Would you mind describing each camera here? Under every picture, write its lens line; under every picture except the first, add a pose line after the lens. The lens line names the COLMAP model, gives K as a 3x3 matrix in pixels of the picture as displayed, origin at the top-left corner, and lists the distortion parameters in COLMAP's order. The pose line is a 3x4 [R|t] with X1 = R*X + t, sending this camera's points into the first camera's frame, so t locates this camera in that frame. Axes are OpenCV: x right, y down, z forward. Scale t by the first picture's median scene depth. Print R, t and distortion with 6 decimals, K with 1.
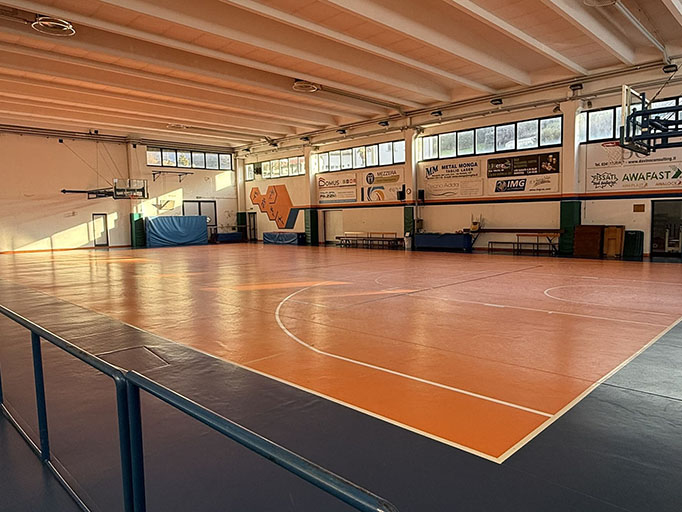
lens RADIAL K [[445.0, 0, 341.0], [0, 445.0, 256.0], [0, 0, 1]] dist [-0.001642, -0.000226]
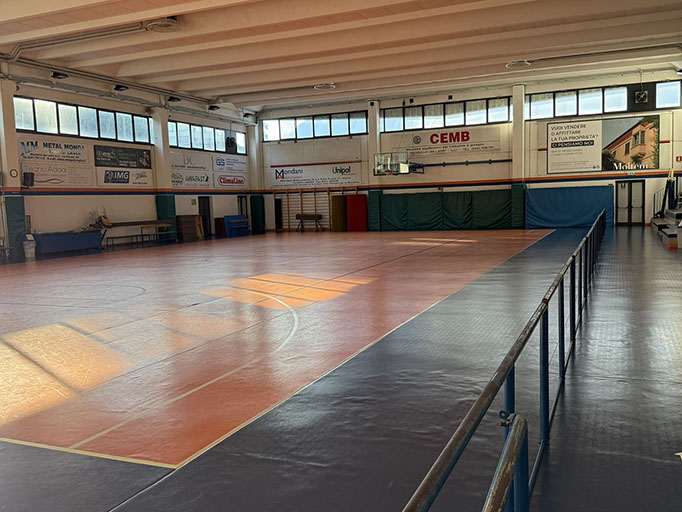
lens RADIAL K [[644.7, 0, 341.0], [0, 644.7, 256.0], [0, 0, 1]] dist [0.000141, -0.000289]
pose [[-0.329668, -0.054849, 0.942502, -1.107548], [0.113859, 0.988714, 0.097364, -0.072422], [-0.937206, 0.139410, -0.319703, 1.038180]]
